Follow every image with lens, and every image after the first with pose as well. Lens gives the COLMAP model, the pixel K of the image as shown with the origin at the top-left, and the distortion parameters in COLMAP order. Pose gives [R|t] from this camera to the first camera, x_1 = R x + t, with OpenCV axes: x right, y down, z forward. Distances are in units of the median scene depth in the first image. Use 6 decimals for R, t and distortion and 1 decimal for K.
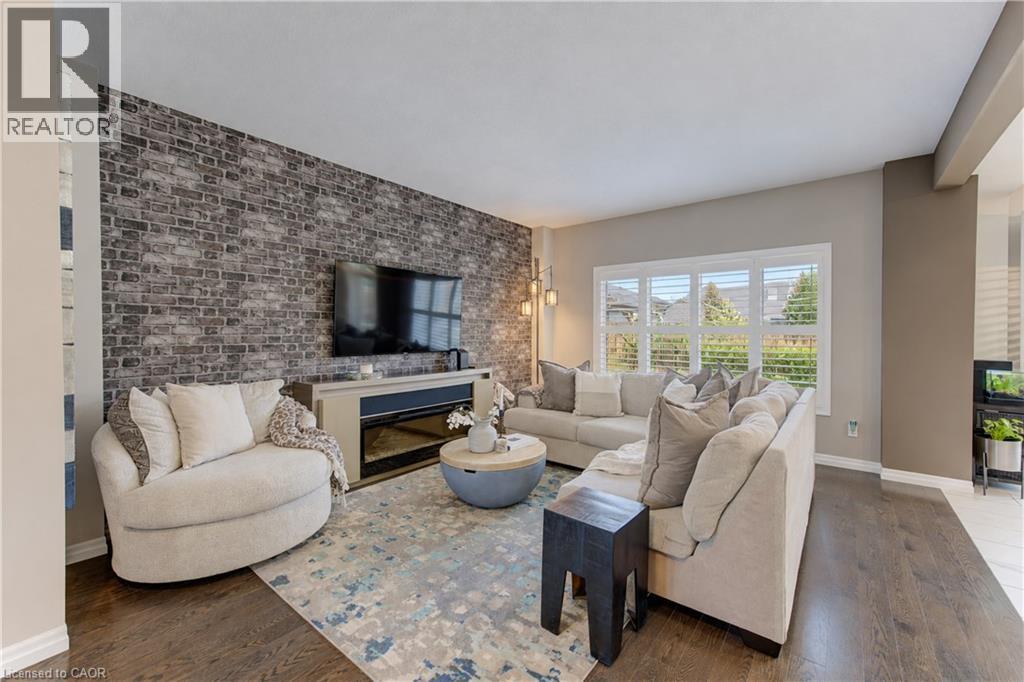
lens RADIAL K [[421.8, 0, 528.6], [0, 421.8, 336.2], [0, 0, 1]] dist [0.006665, 0.000468]
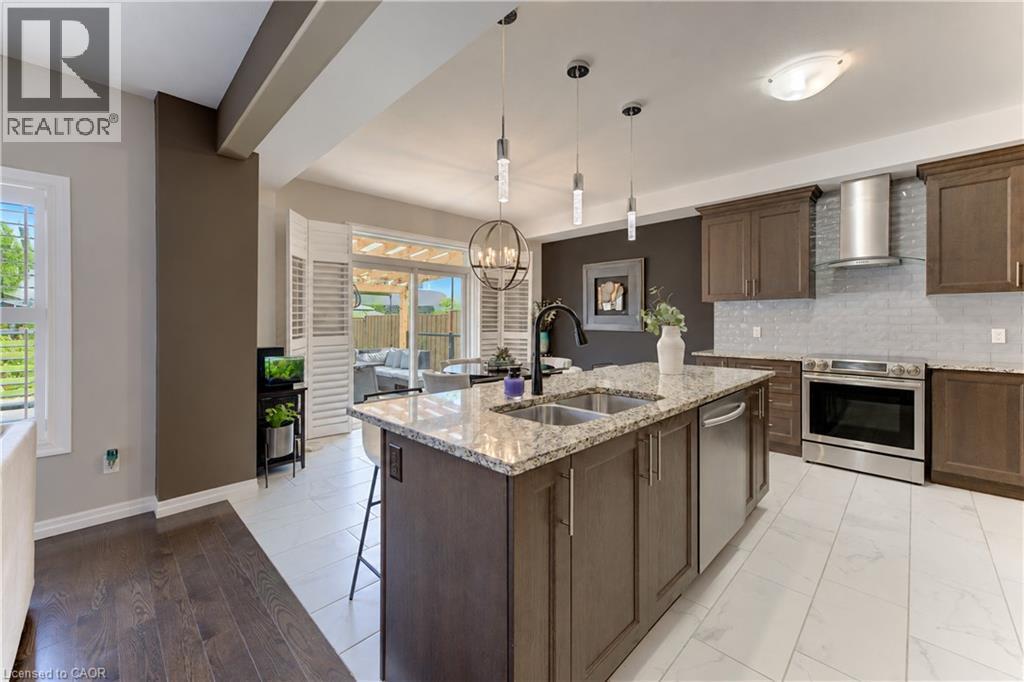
lens RADIAL K [[398.6, 0, 527.8], [0, 398.6, 319.7], [0, 0, 1]] dist [0.001589, 0.000280]
pose [[0.108263, -0.001103, 0.994122, 0.222231], [0.009213, 0.999958, 0.000106, -0.002833], [-0.994080, 0.009147, 0.108269, 0.294680]]
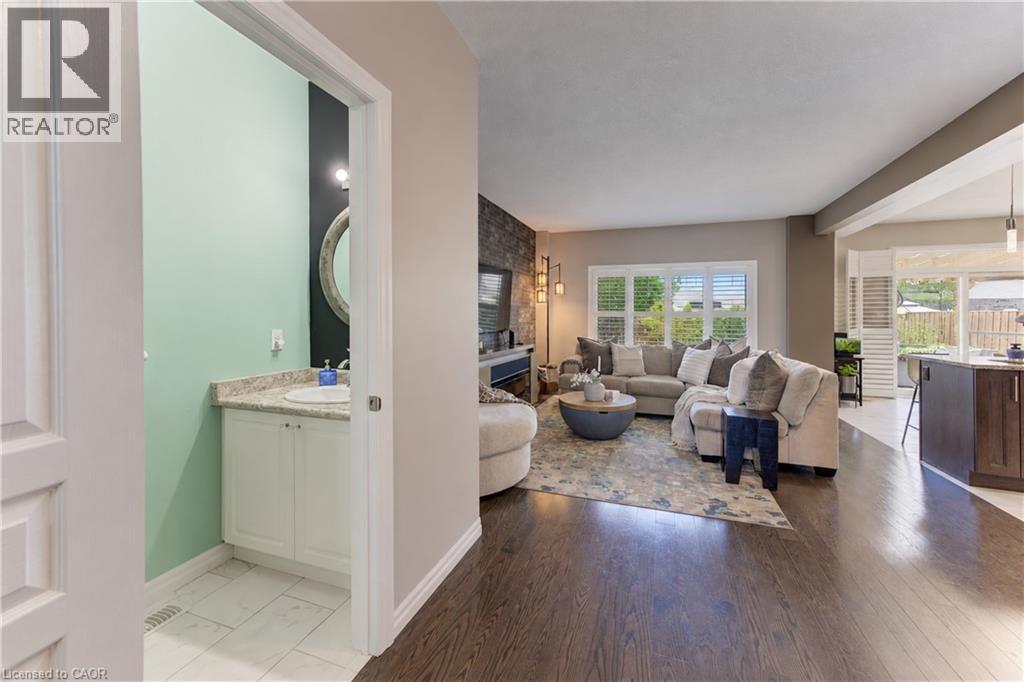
lens RADIAL K [[396.0, 0, 537.4], [0, 396.0, 314.4], [0, 0, 1]] dist [0.014682, 0.000125]
pose [[0.944289, 0.004020, 0.329092, -0.664113], [-0.000426, 0.999939, -0.010992, -0.000047], [-0.329116, 0.010240, 0.944234, -0.168829]]
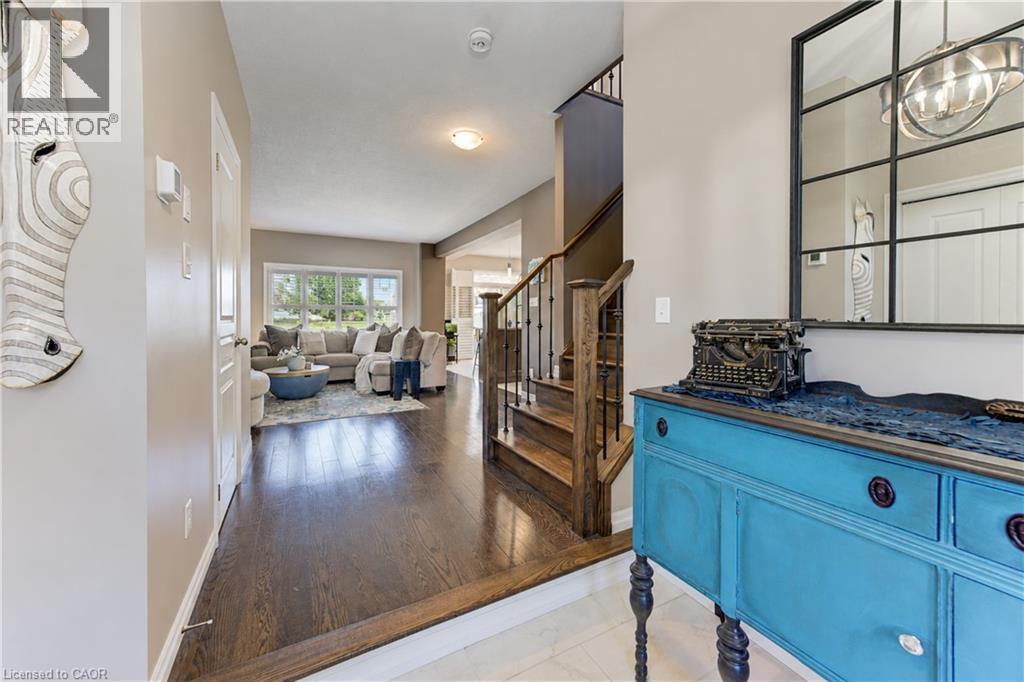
lens RADIAL K [[391.7, 0, 496.0], [0, 391.7, 319.5], [0, 0, 1]] dist [0.000234, 0.000047]
pose [[0.446758, -0.003896, 0.894646, -1.133536], [0.005582, 0.999983, 0.001567, 0.052485], [-0.894637, 0.004294, 0.446772, -0.478645]]
